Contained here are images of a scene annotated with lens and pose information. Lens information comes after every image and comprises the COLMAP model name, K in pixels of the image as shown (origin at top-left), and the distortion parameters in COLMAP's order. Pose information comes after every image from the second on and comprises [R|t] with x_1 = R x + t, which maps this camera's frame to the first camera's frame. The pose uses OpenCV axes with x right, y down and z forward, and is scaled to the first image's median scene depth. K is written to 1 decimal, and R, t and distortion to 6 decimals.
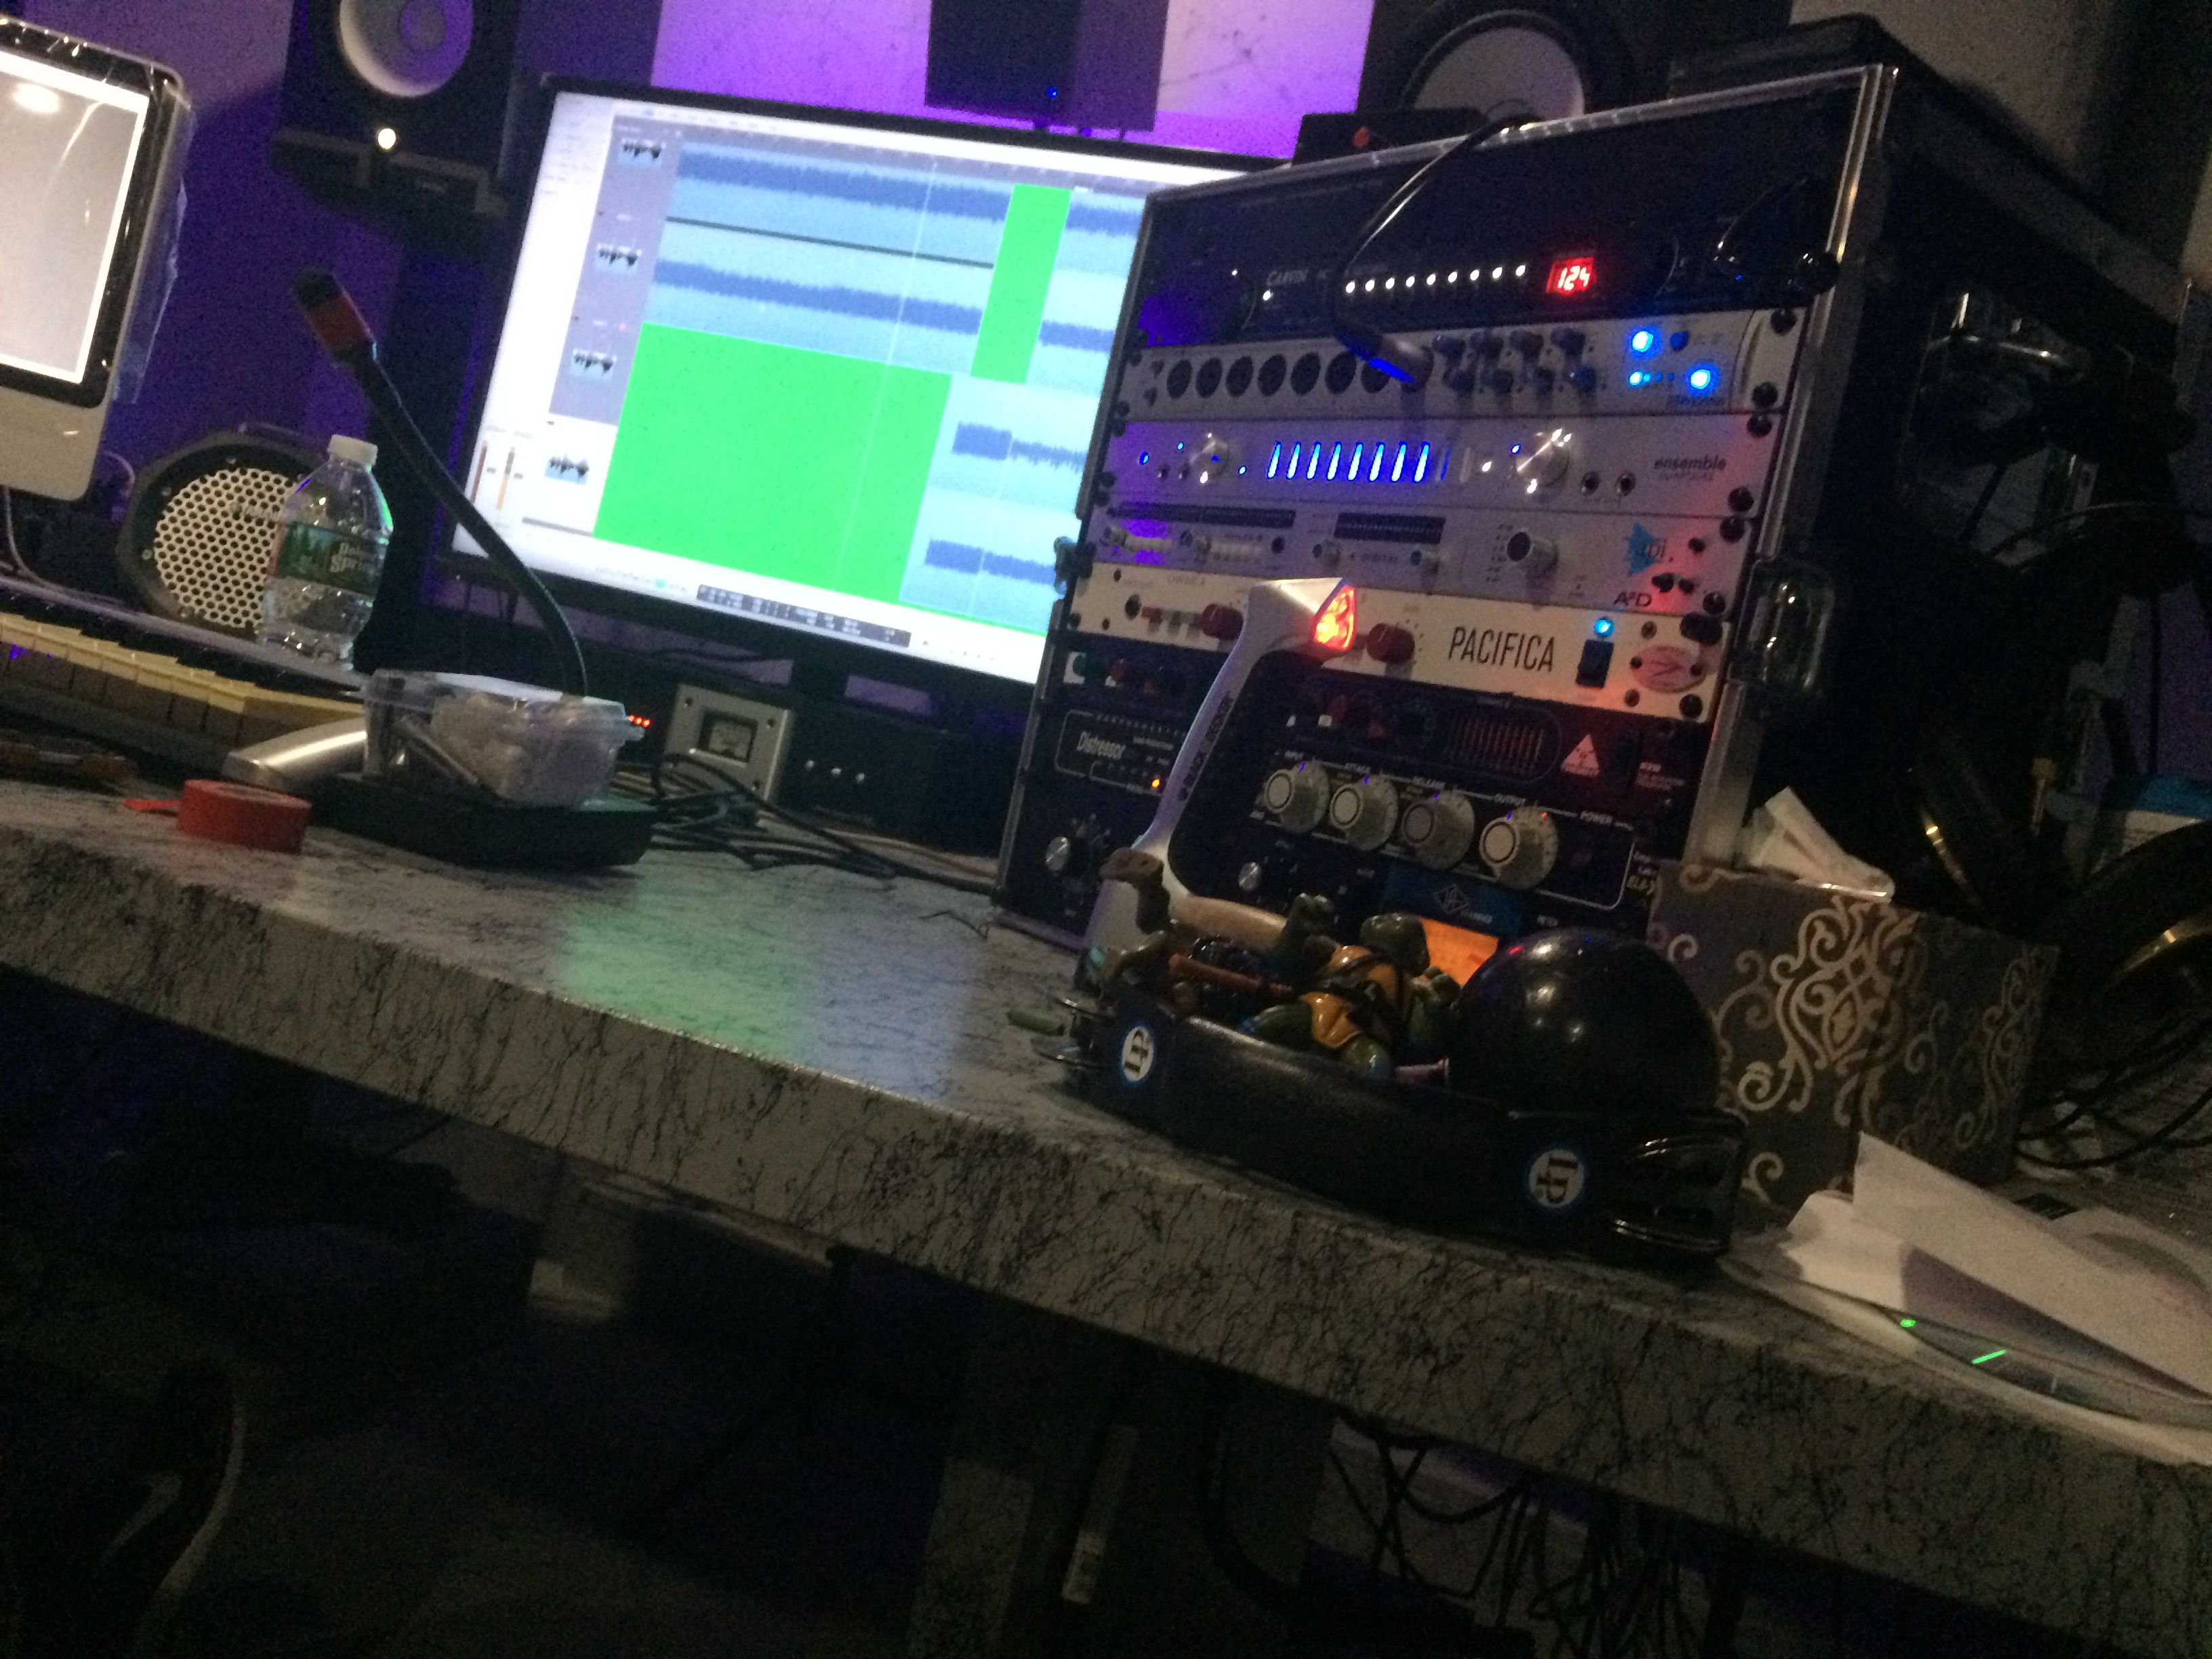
lens RADIAL K [[1890.5, 0, 1113.3], [0, 1890.5, 823.8], [0, 0, 1]] dist [0.049591, -0.000891]
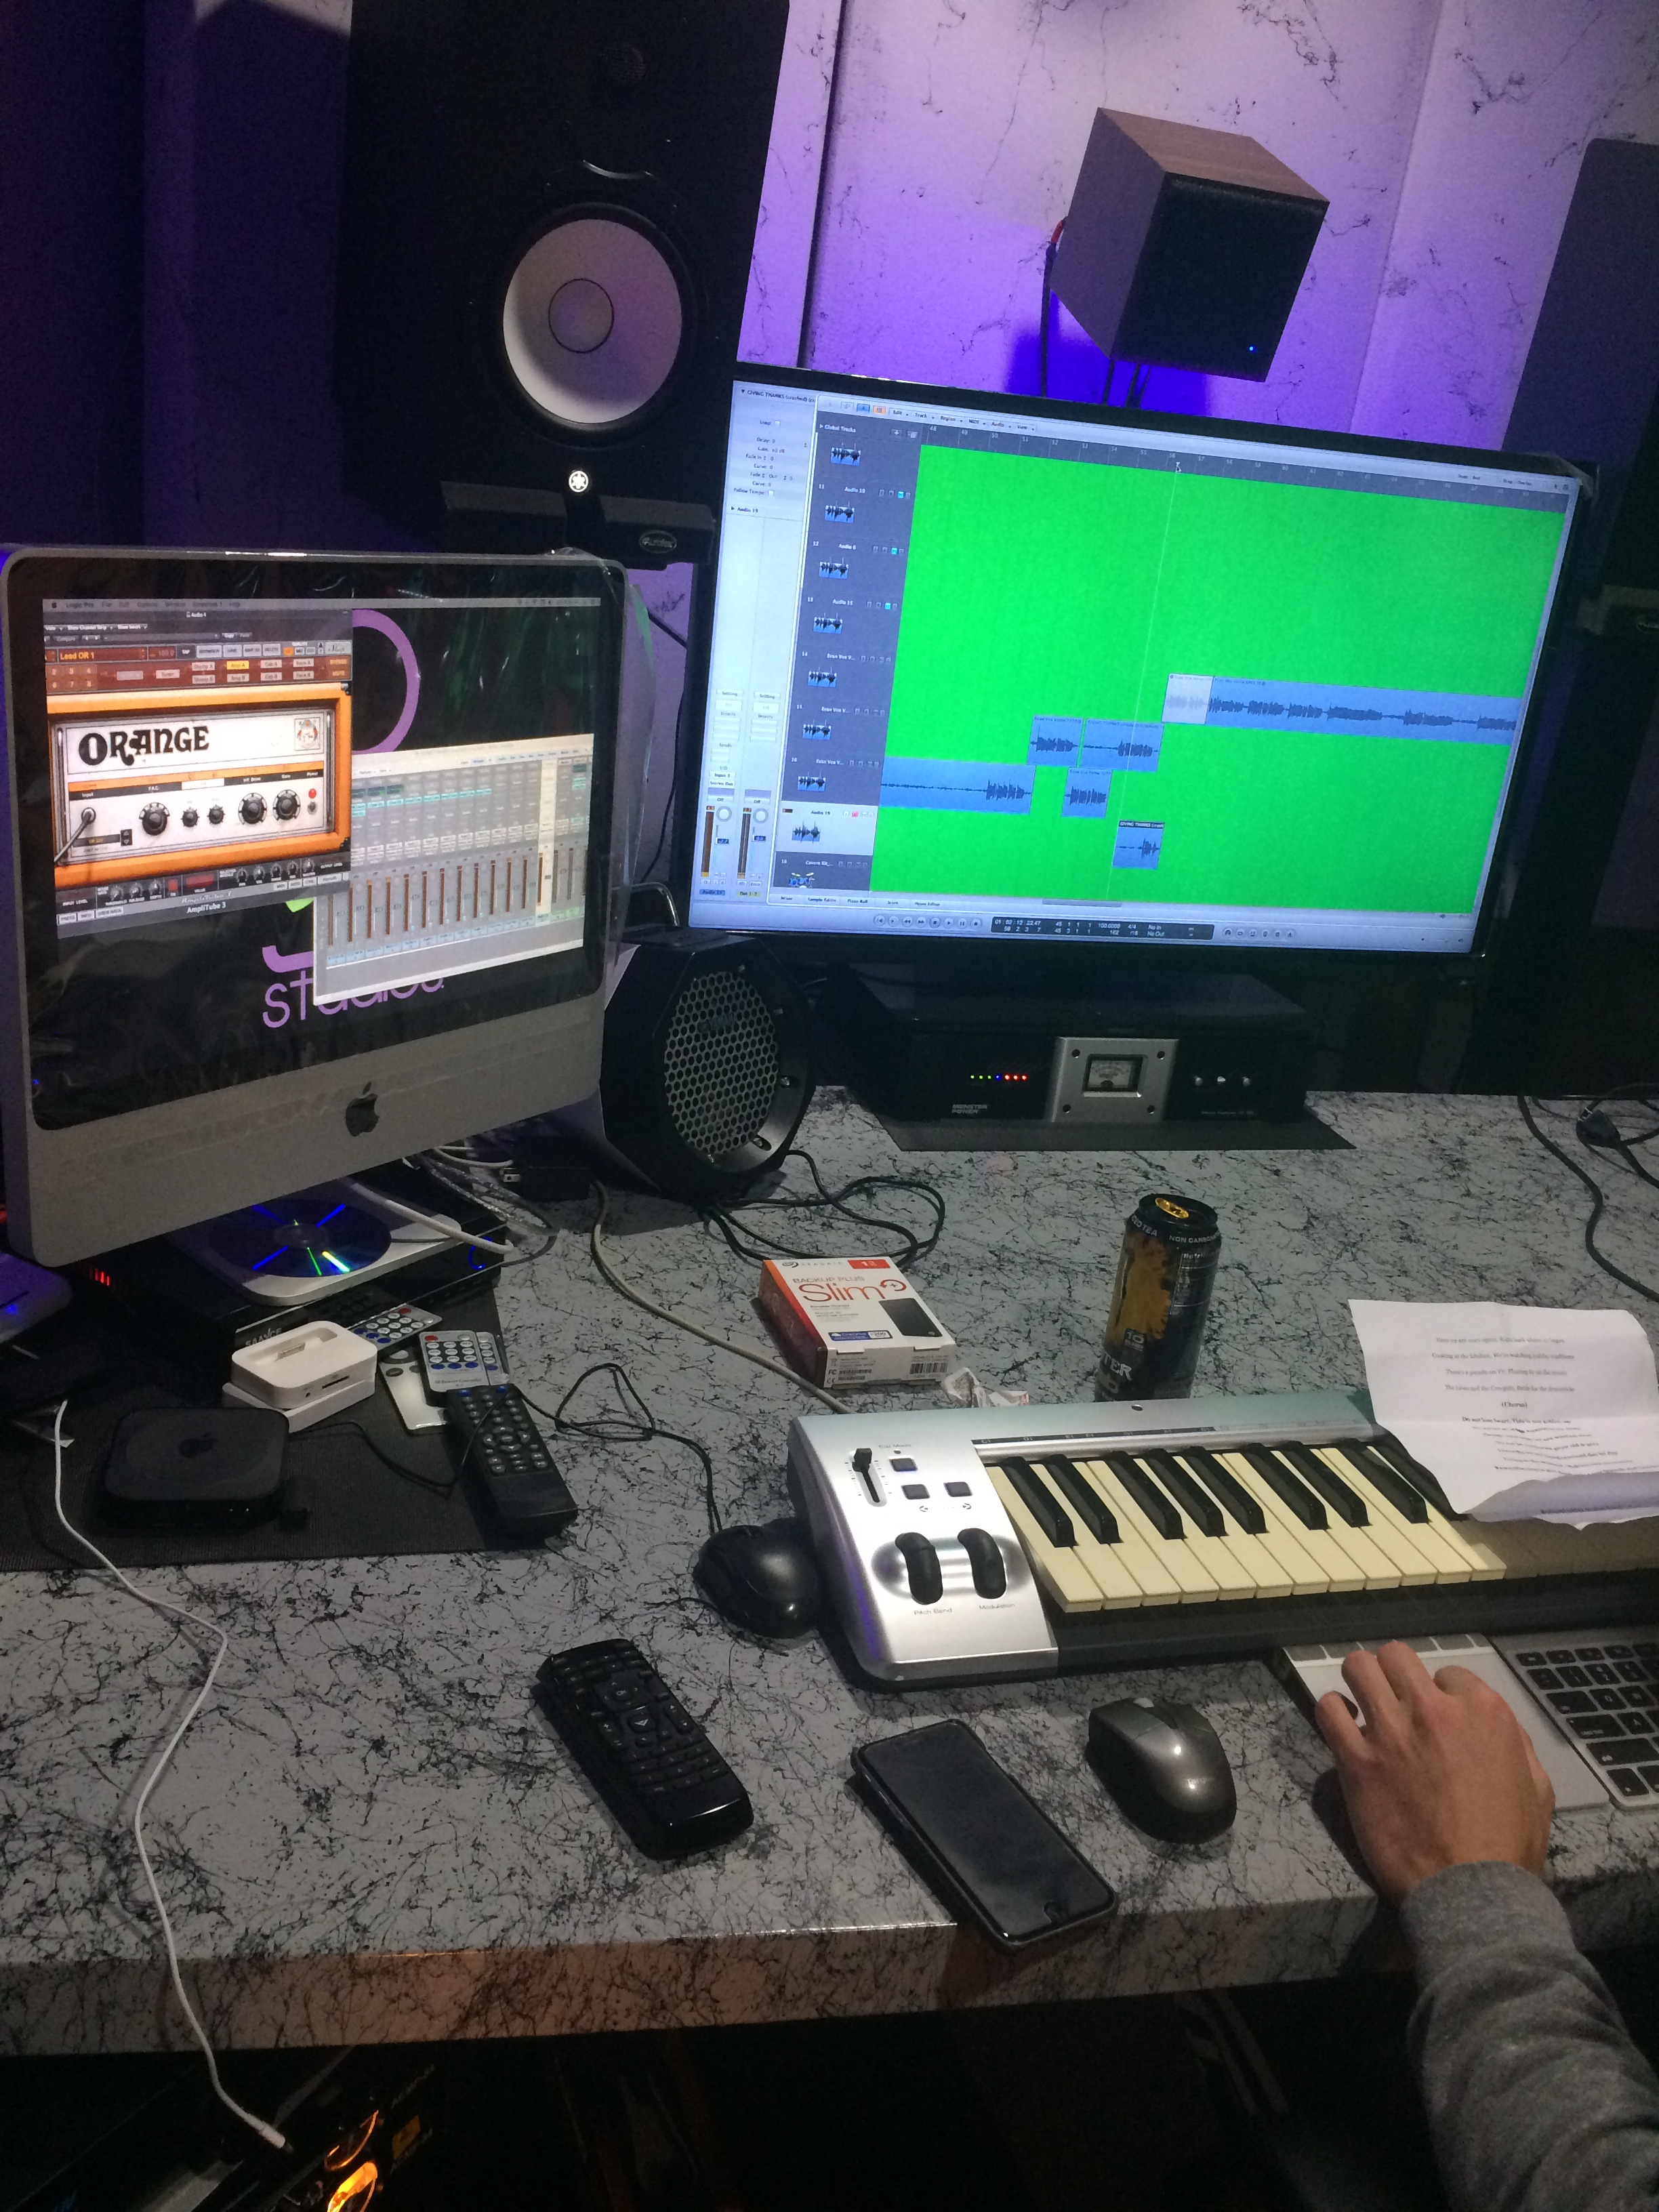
lens RADIAL K [[1903.2, 0, 829.5], [0, 1903.2, 1106.0], [0, 0, 1]] dist [0.026544, -0.001123]
pose [[0.791173, -0.347769, 0.503093, -1.759974], [0.099899, 0.885032, 0.454686, -1.072032], [-0.603379, -0.309477, 0.734954, 0.606647]]
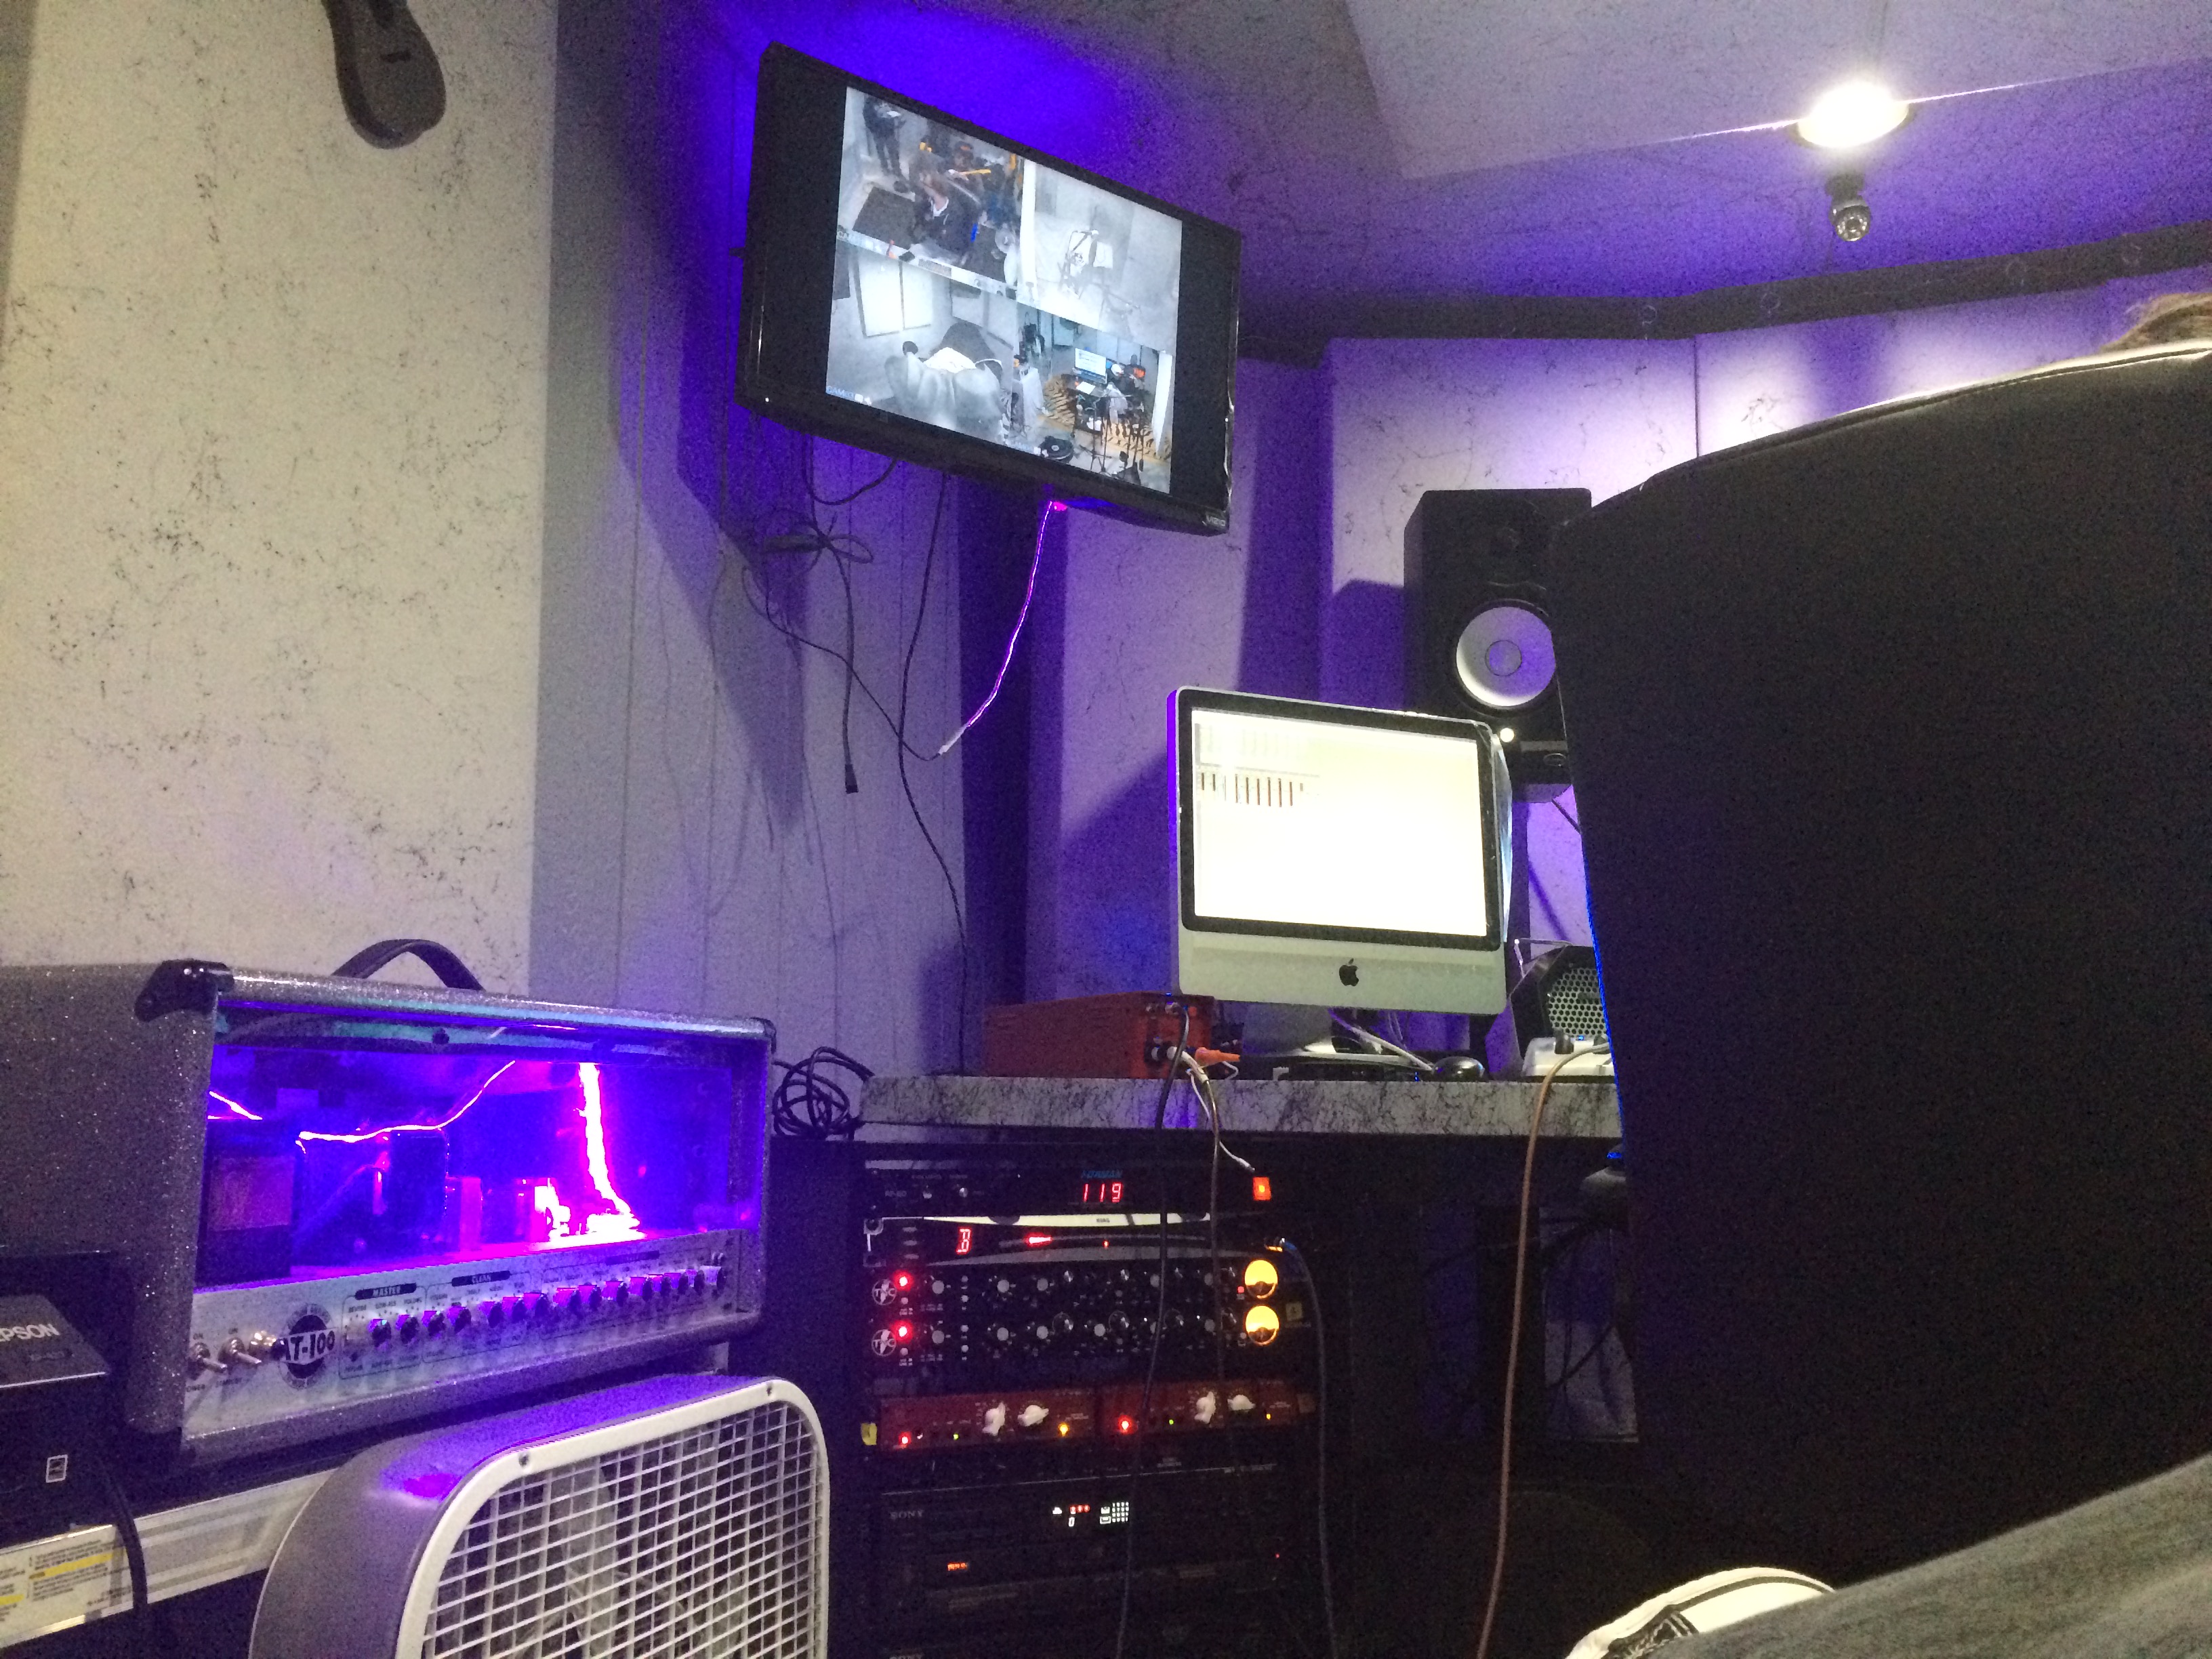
lens RADIAL K [[1890.5, 0, 1113.3], [0, 1890.5, 823.8], [0, 0, 1]] dist [0.049591, -0.000891]
pose [[0.967948, -0.208218, 0.140437, -1.993111], [0.231181, 0.957184, -0.174227, -0.244383], [-0.098147, 0.201109, 0.974640, -0.835905]]
